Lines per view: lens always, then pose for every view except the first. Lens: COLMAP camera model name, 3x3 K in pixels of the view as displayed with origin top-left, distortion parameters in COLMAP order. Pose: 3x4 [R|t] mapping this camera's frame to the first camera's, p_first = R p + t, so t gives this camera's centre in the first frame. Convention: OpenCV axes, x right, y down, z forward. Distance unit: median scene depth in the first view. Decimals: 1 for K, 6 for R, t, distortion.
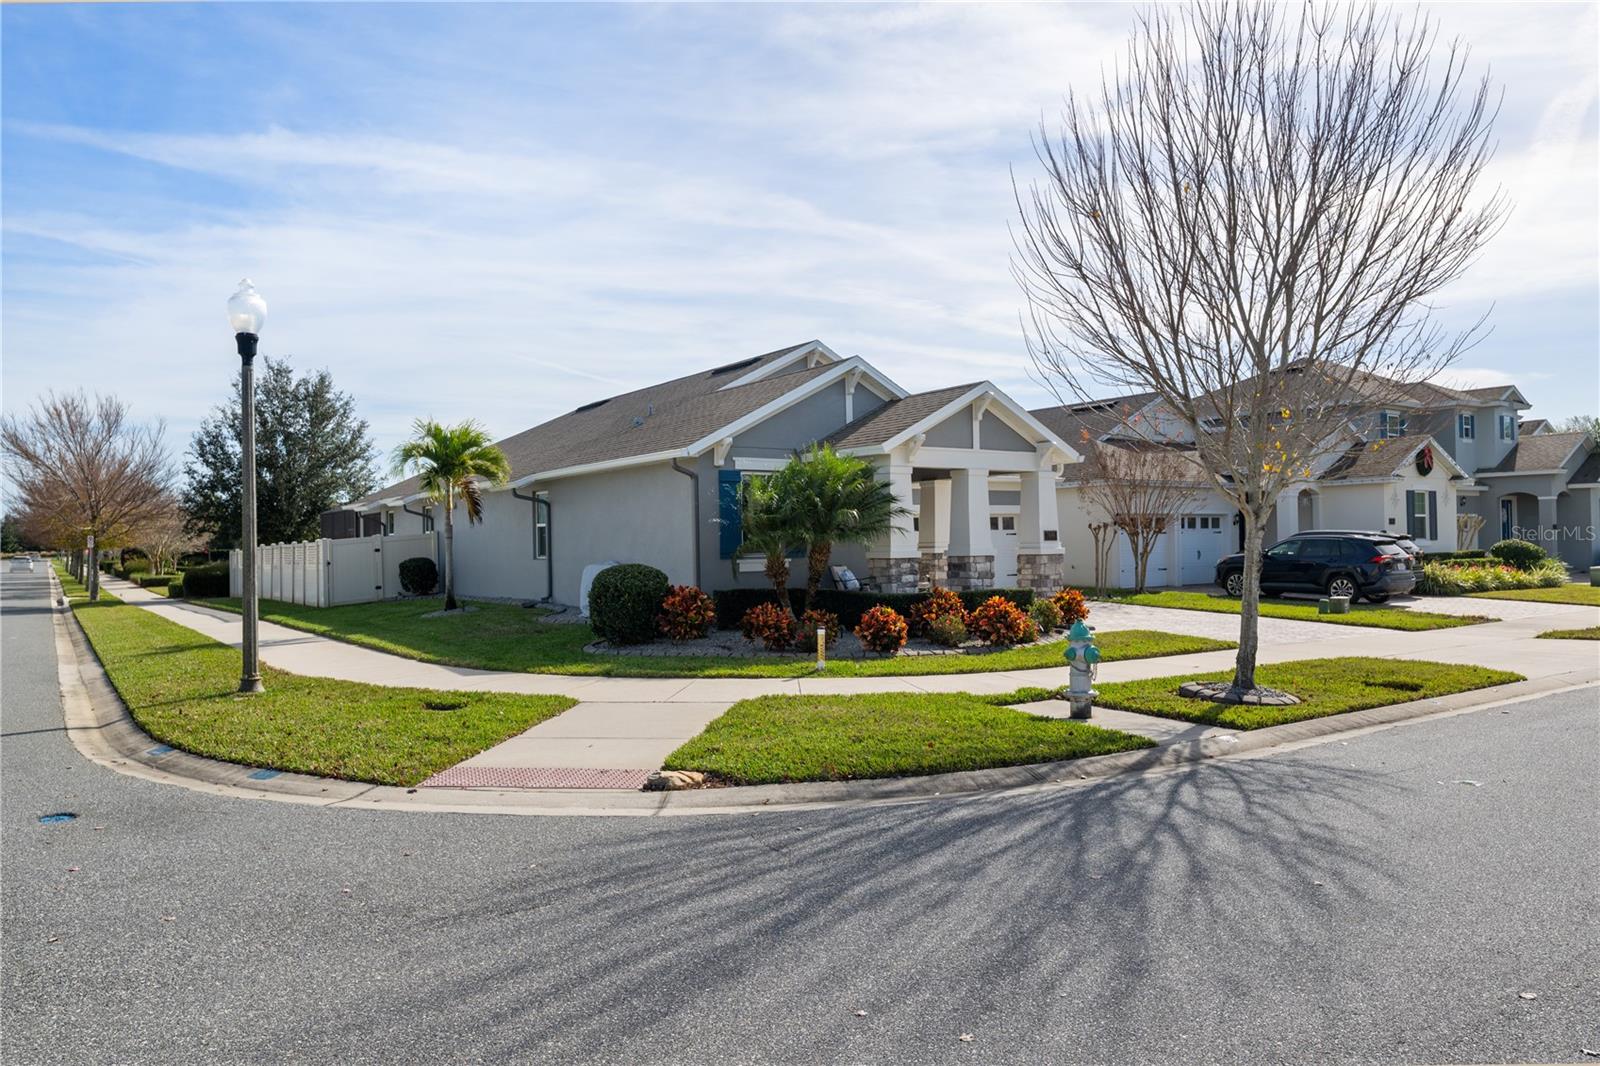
lens RADIAL K [[1063.4, 0, 799.9], [0, 1063.4, 537.2], [0, 0, 1]] dist [0.003283, -0.002072]
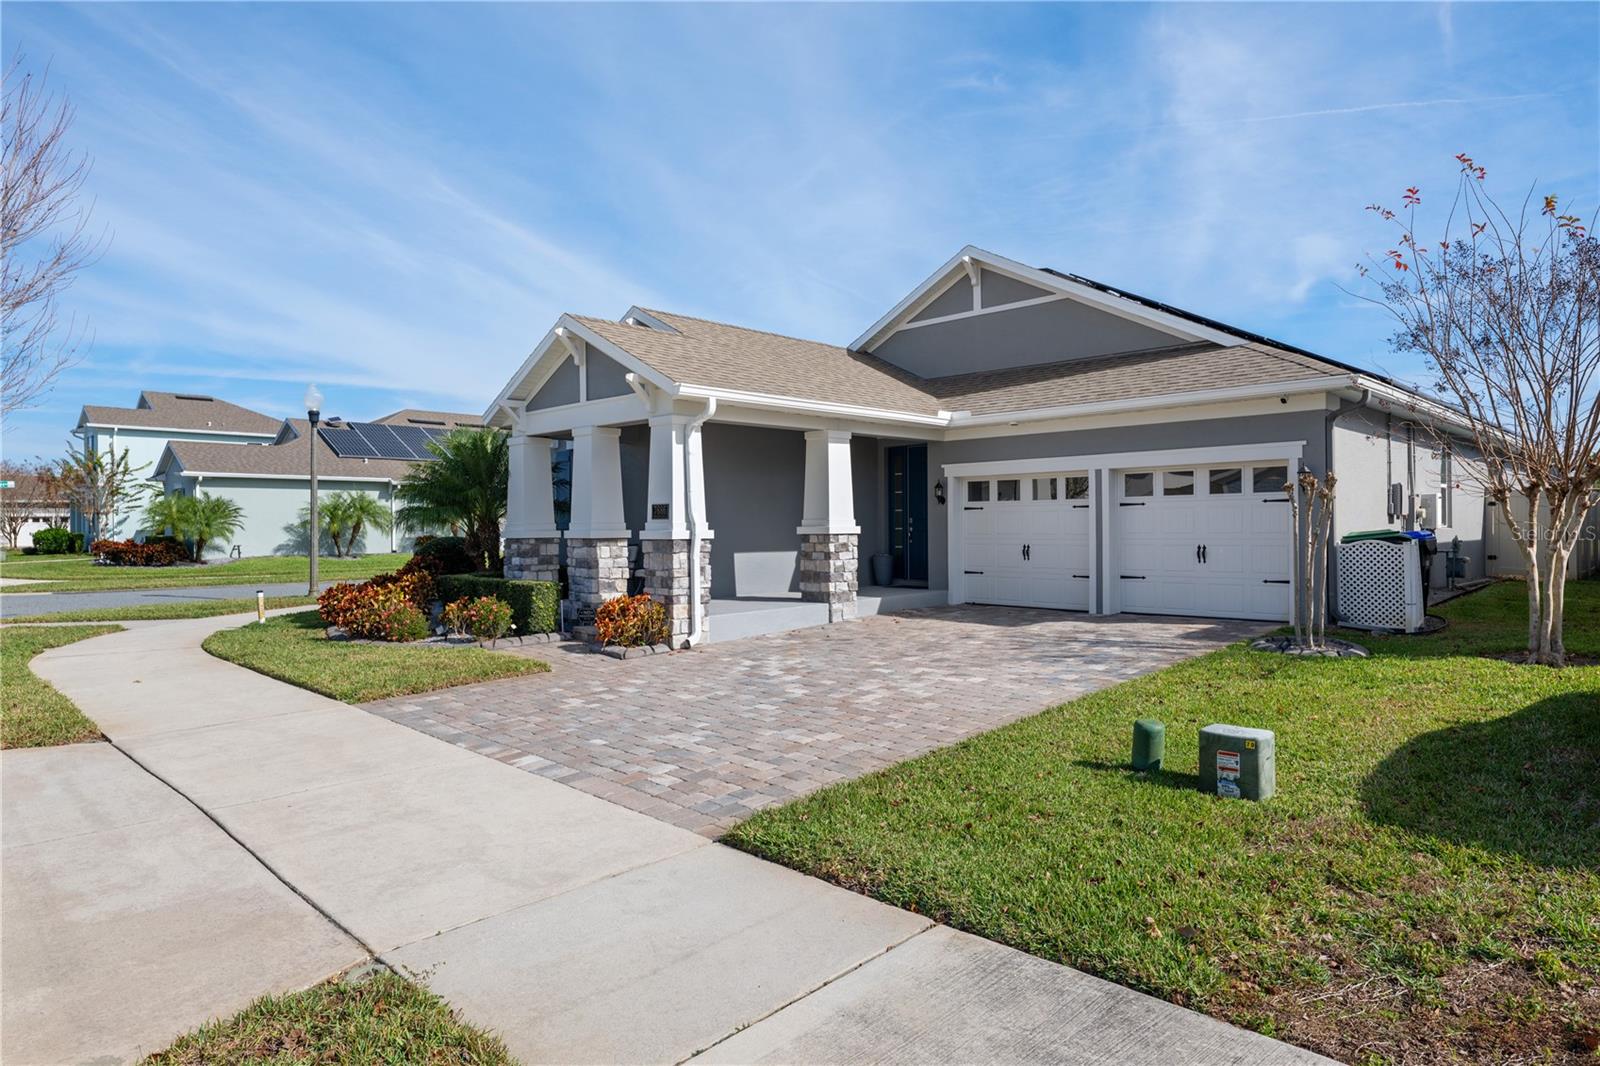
lens RADIAL K [[933.9, 0, 799.4], [0, 933.9, 530.5], [0, 0, 1]] dist [-0.000073, 0.000003]
pose [[0.184013, 0.019595, -0.982729, 0.877037], [0.012047, 0.999681, 0.022189, -0.002029], [0.982850, -0.015922, 0.183718, 1.031204]]
